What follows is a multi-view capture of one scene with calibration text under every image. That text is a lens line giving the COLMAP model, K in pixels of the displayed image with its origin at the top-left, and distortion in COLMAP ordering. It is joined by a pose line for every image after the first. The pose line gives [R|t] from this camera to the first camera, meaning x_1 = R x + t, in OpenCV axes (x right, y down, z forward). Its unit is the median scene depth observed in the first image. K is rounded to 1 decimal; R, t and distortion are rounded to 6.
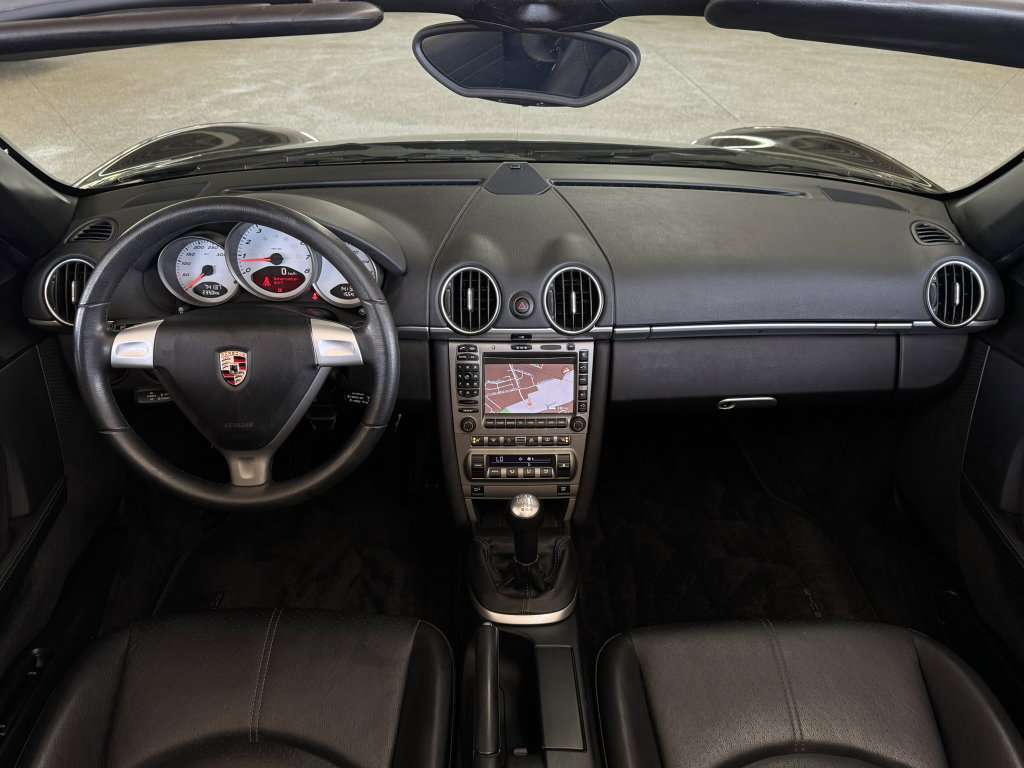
lens RADIAL K [[825.5, 0, 531.1], [0, 825.5, 393.8], [0, 0, 1]] dist [0.038065, -0.077926]
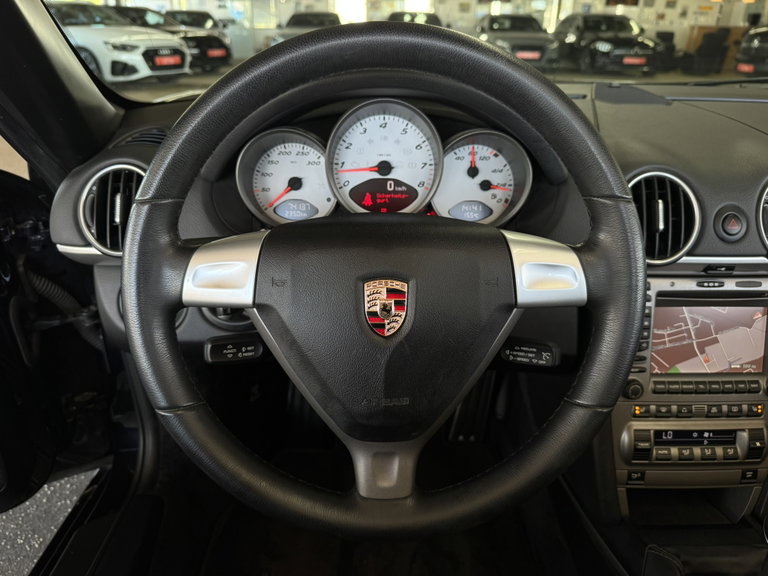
lens RADIAL K [[548.7, 0, 389.3], [0, 548.7, 292.5], [0, 0, 1]] dist [0.030423, -0.045519]
pose [[0.999677, -0.000112, -0.025421, -0.286106], [-0.001942, 0.996731, -0.080772, -0.008743], [0.025347, 0.080796, 0.996408, 0.501587]]
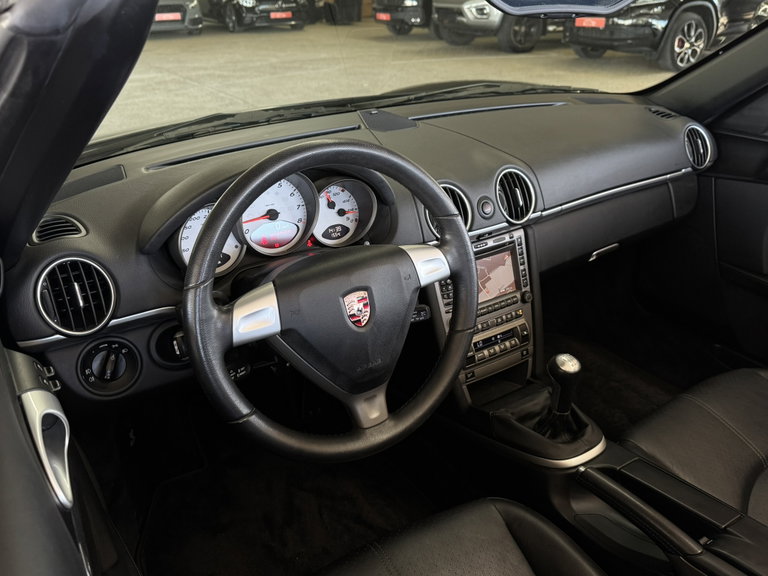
lens RADIAL K [[619.1, 0, 392.5], [0, 619.1, 295.4], [0, 0, 1]] dist [0.038065, -0.077926]
pose [[0.855875, -0.262479, 0.445626, -0.535605], [0.283008, 0.958882, 0.021243, -0.042219], [-0.432878, 0.107934, 0.894967, 0.266205]]
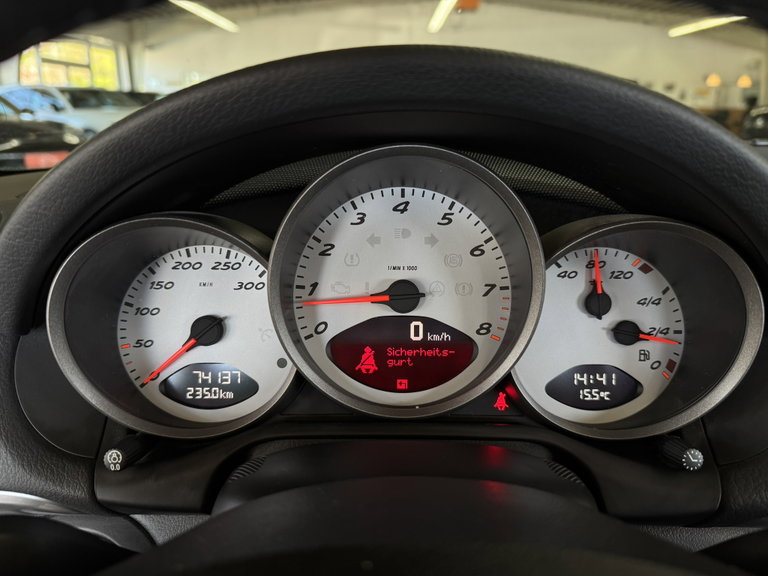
lens RADIAL K [[548.7, 0, 399.3], [0, 548.7, 282.0], [0, 0, 1]] dist [0.030423, -0.045519]
pose [[0.999824, -0.007562, -0.017148, -0.301096], [0.003393, 0.972901, -0.231197, -0.113385], [0.018432, 0.231098, 0.972756, 0.762168]]
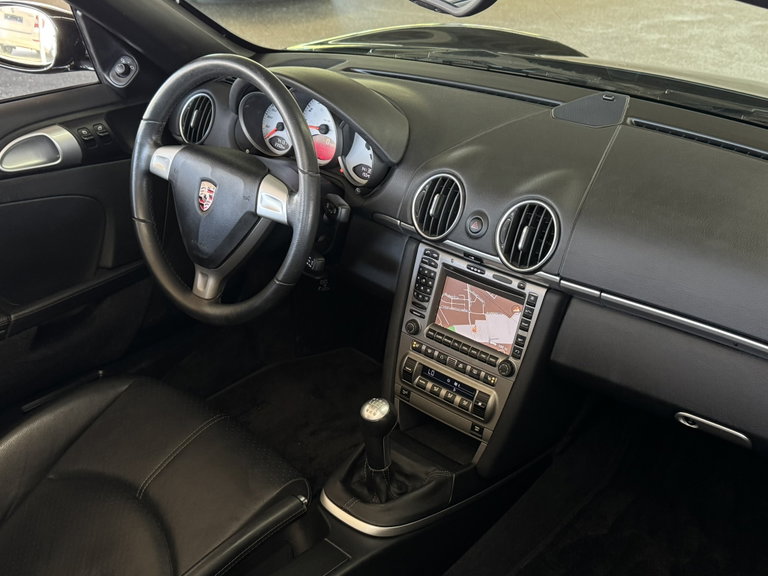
lens RADIAL K [[831.4, 0, 373.5], [0, 831.4, 302.4], [0, 0, 1]] dist [0.008105, 0.000000]
pose [[0.731938, 0.328582, -0.596909, 0.490164], [-0.343382, 0.934542, 0.093380, -0.069762], [0.588519, 0.136619, 0.796856, 0.164949]]
